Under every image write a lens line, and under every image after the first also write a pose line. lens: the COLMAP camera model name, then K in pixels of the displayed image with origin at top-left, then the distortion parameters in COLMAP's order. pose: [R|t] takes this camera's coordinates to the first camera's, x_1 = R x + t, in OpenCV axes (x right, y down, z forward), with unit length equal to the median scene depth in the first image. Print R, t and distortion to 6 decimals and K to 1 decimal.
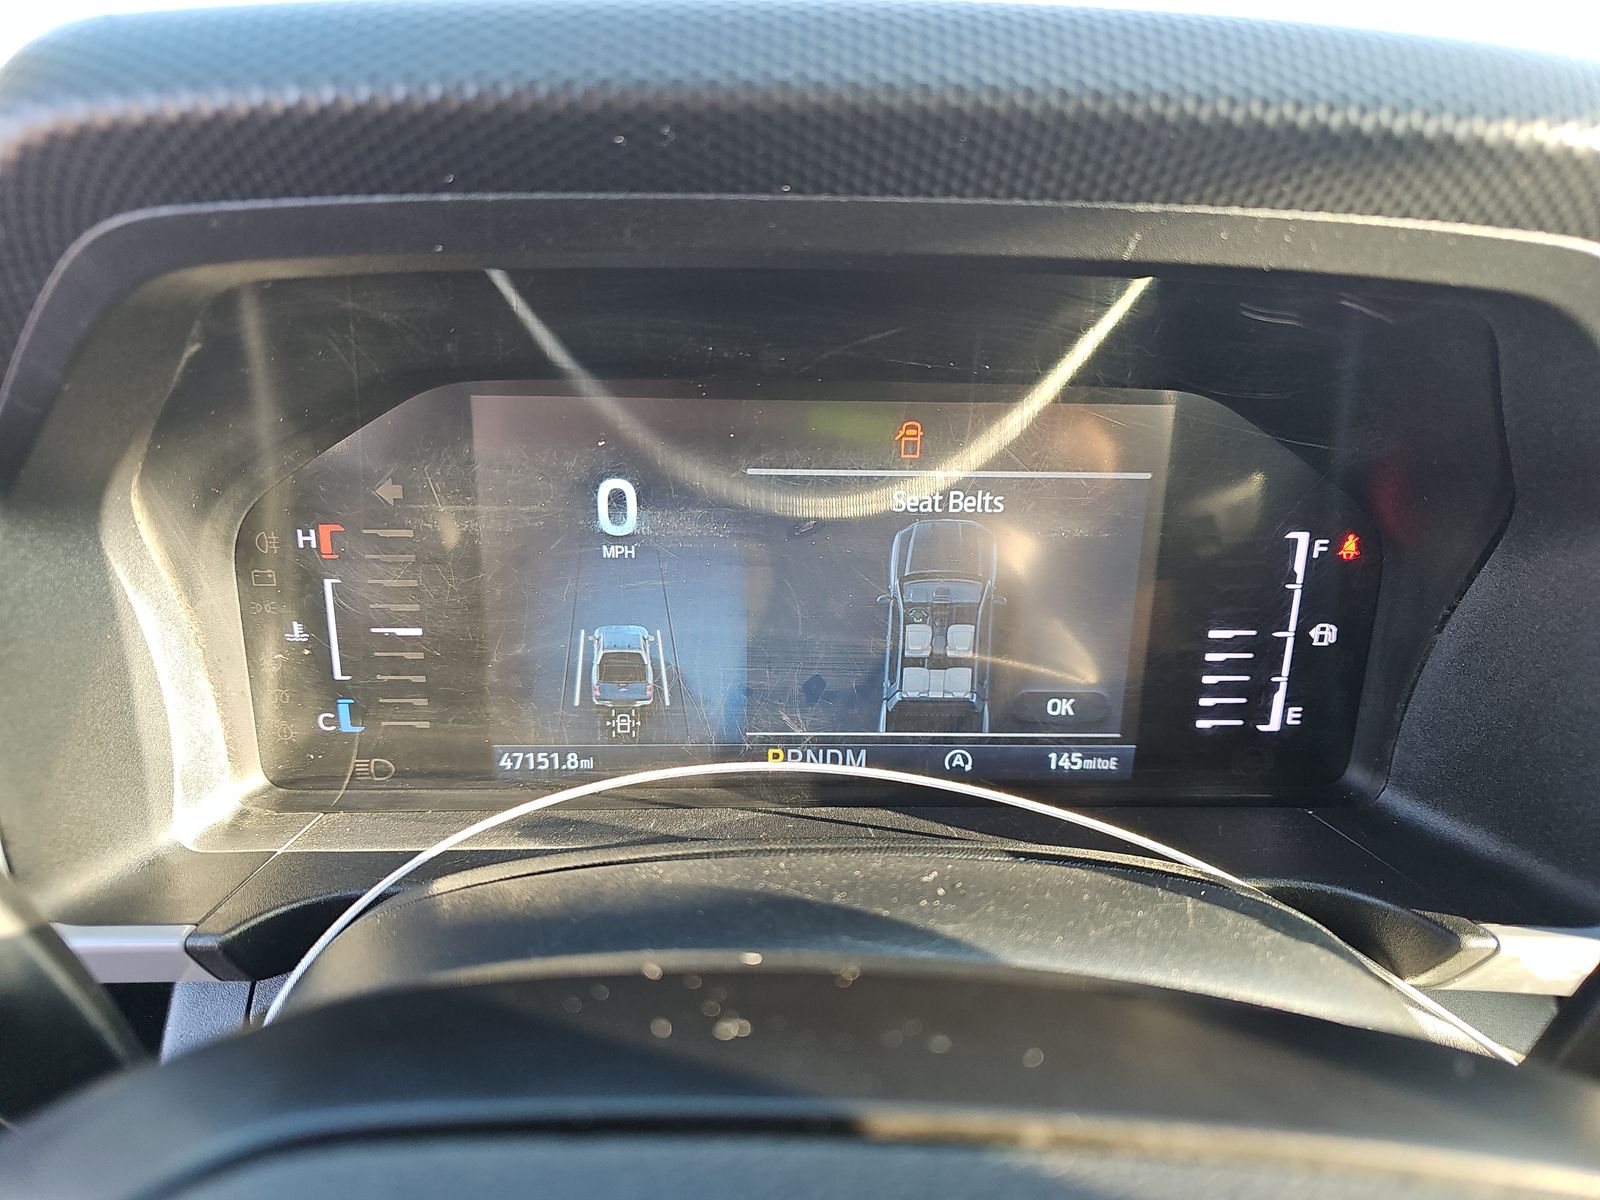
lens RADIAL K [[1066.2, 0, 813.4], [0, 1066.2, 596.2], [0, 0, 1]] dist [-0.004592, 0.000213]
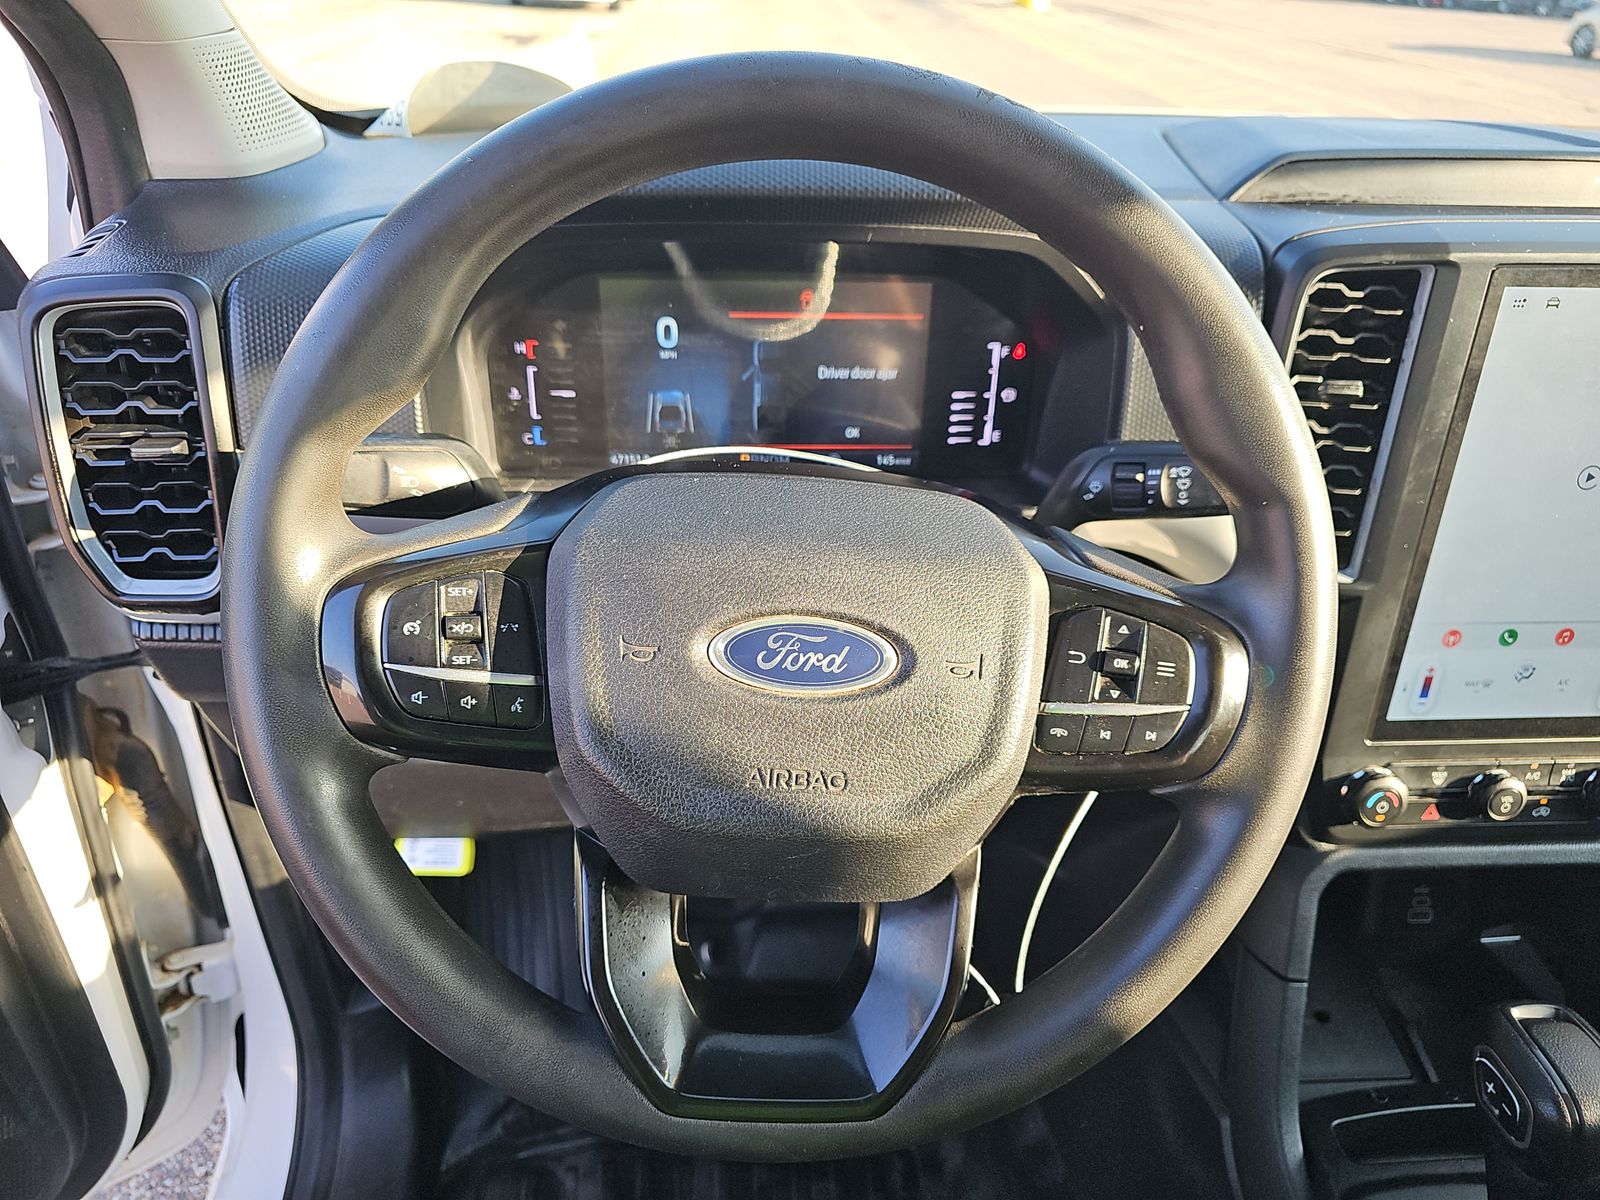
lens RADIAL K [[1066.2, 0, 794.0], [0, 1066.2, 594.0], [0, 0, 1]] dist [-0.004592, 0.000213]
pose [[0.999677, -0.006941, 0.024430, 0.007755], [0.003233, 0.988882, 0.148668, 0.108548], [-0.025190, -0.148541, 0.988585, -1.104093]]
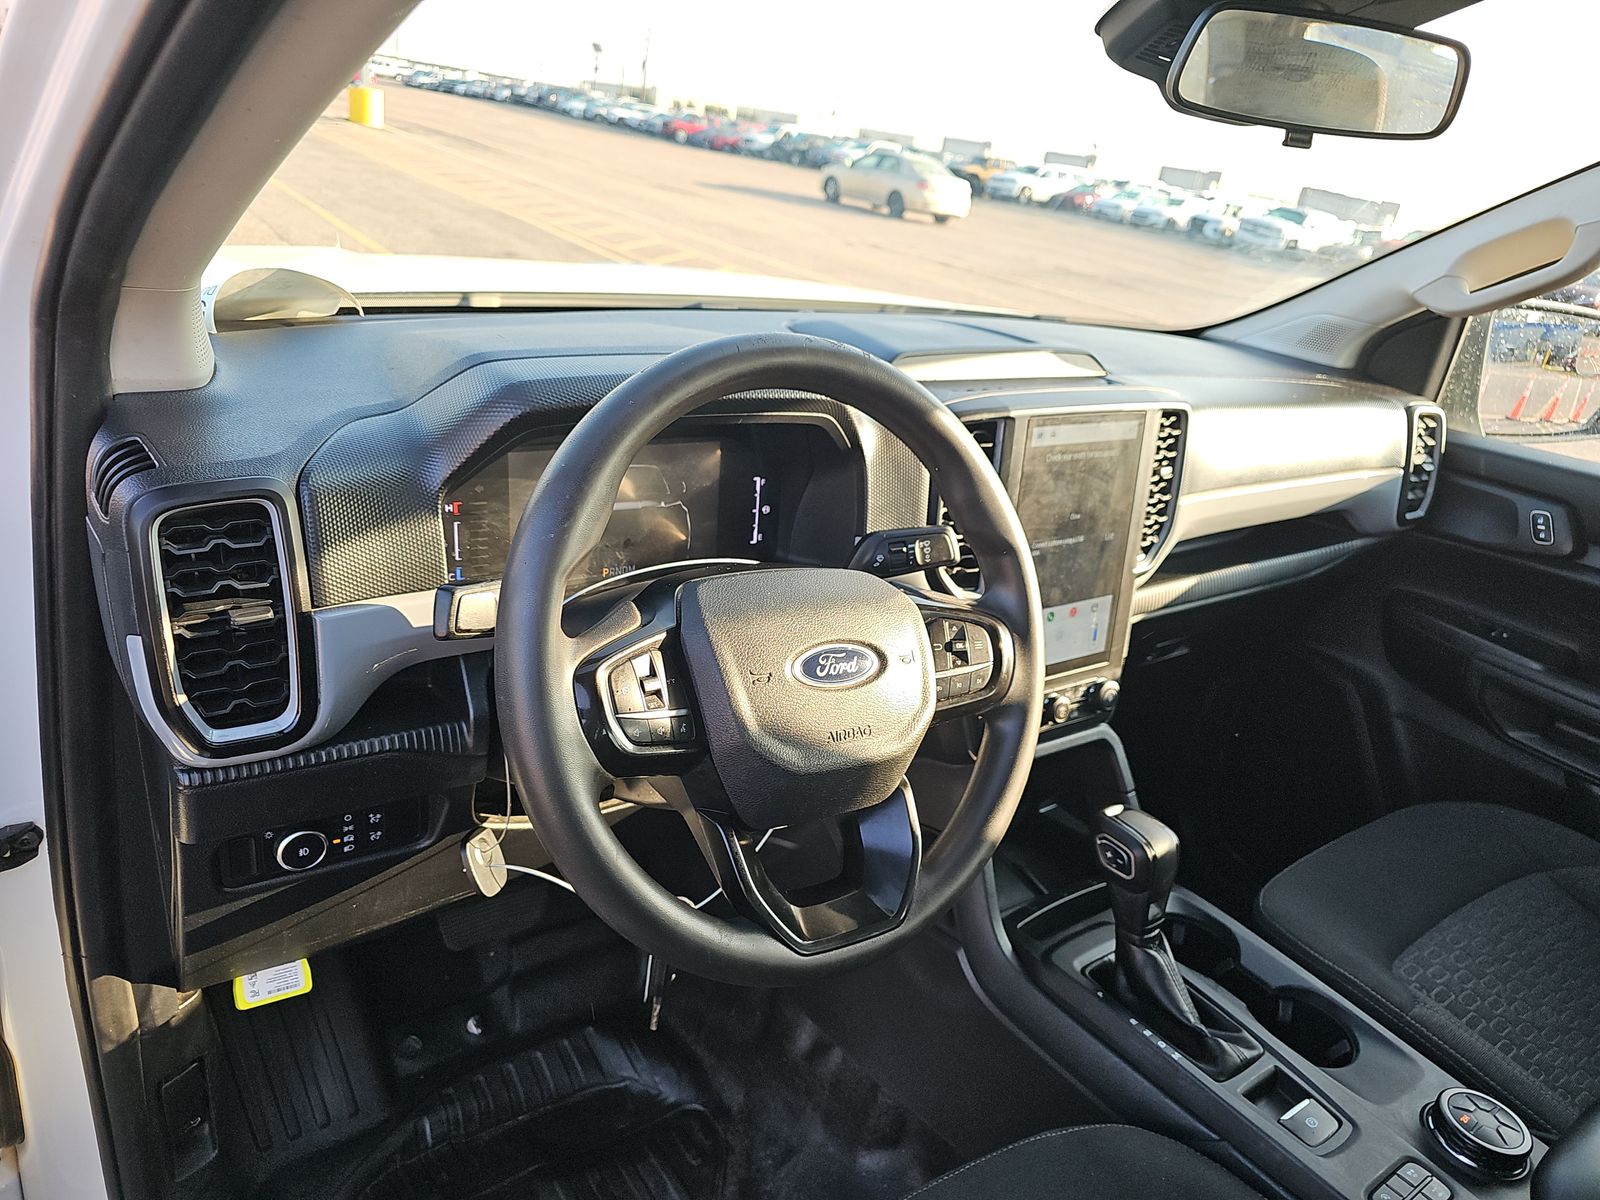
lens RADIAL K [[1066.2, 0, 785.6], [0, 1066.2, 616.4], [0, 0, 1]] dist [-0.004592, 0.000213]
pose [[0.836998, -0.146106, 0.527340, -1.166829], [0.105754, 0.988718, 0.106082, 0.020650], [-0.536889, -0.033022, 0.843006, -1.675180]]
